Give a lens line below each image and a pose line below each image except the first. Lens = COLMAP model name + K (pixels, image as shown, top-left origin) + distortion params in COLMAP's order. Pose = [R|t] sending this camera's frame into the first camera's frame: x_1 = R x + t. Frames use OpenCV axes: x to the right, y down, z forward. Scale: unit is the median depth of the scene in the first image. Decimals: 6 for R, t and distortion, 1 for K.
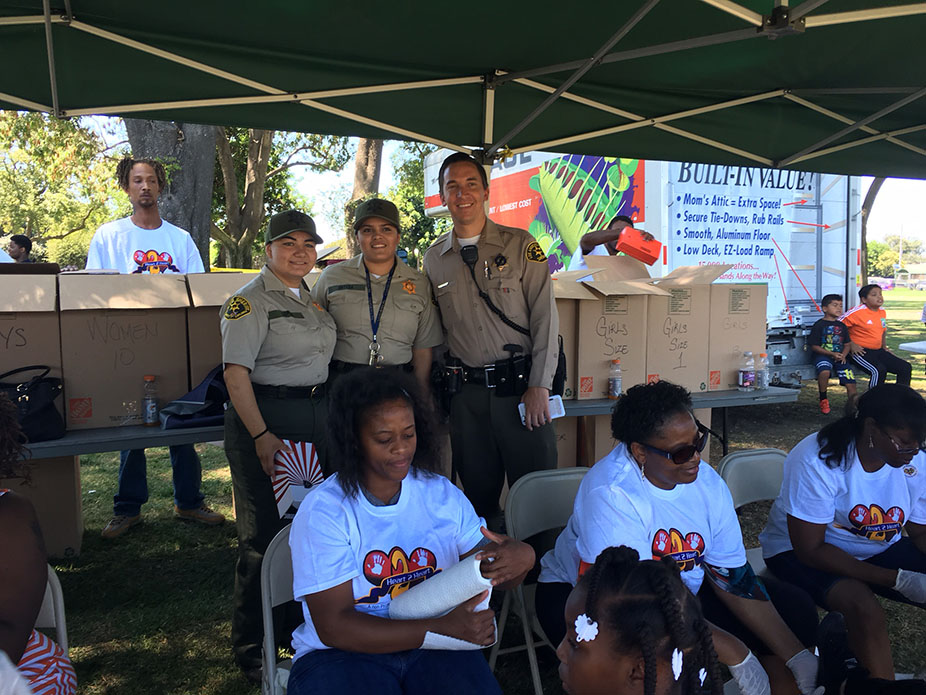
lens RADIAL K [[790.0, 0, 461.7], [0, 790.0, 358.9], [0, 0, 1]] dist [0.081127, -0.127313]
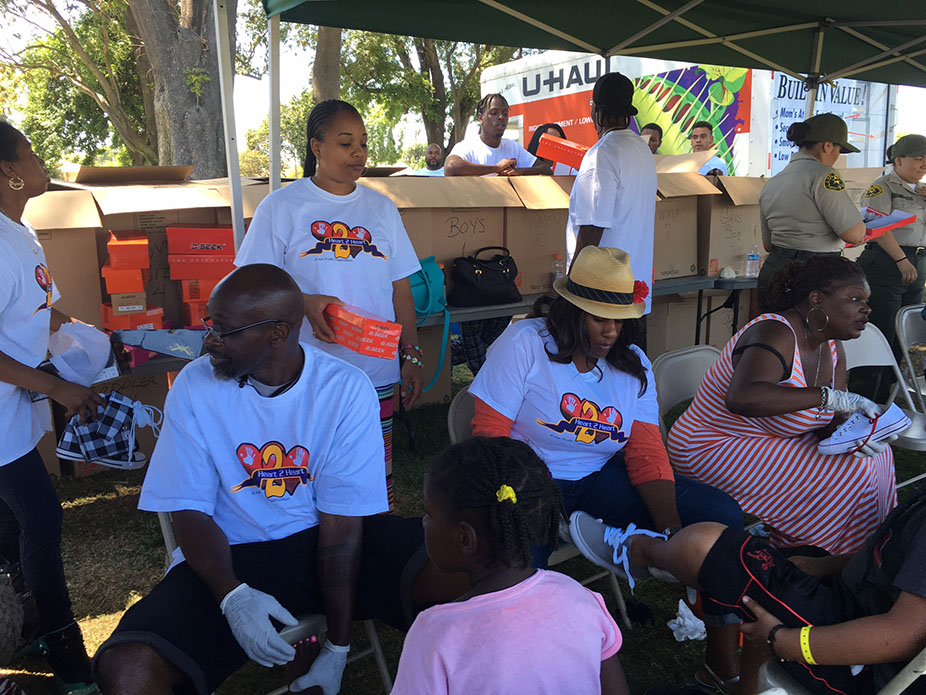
lens RADIAL K [[790.0, 0, 461.7], [0, 790.0, 358.9], [0, 0, 1]] dist [0.081127, -0.127313]
pose [[0.990247, -0.040132, 0.133415, -0.346605], [0.025869, 0.993925, 0.106974, 0.023277], [-0.136898, -0.102479, 0.985270, -0.140432]]
